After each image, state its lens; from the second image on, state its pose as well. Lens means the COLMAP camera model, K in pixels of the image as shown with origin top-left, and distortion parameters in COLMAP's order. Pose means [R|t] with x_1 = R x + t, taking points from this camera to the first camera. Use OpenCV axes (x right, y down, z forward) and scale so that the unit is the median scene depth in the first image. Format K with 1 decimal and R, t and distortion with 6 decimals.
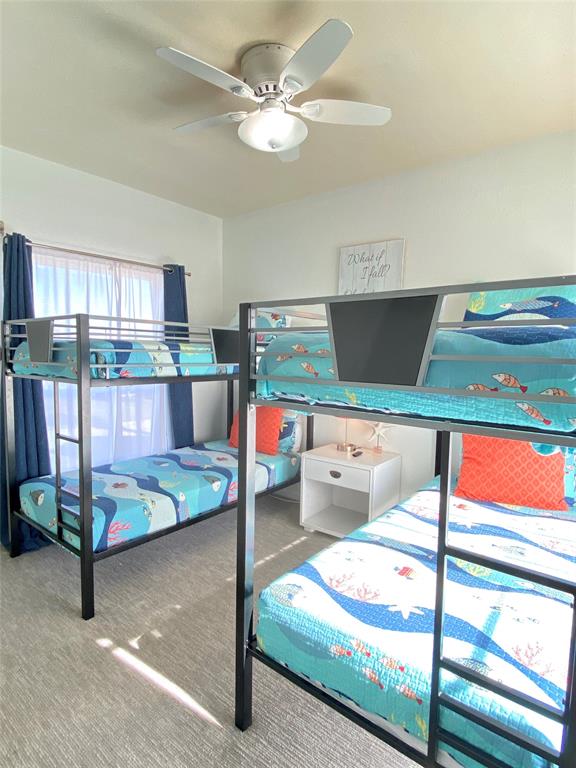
lens RADIAL K [[394.8, 0, 289.6], [0, 394.8, 393.2], [0, 0, 1]] dist [0.028452, 0.000328]
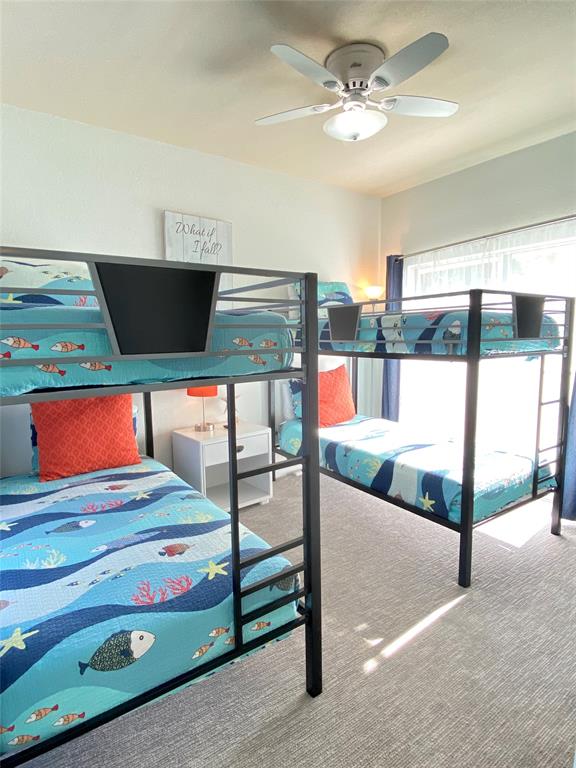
lens RADIAL K [[419.2, 0, 288.0], [0, 419.2, 384.0], [0, 0, 1]] dist [0.066241, -0.000433]
pose [[0.309768, -0.136618, 0.940946, -0.857595], [0.115337, 0.987715, 0.105438, -0.060928], [-0.943791, 0.075865, 0.321720, 0.542197]]
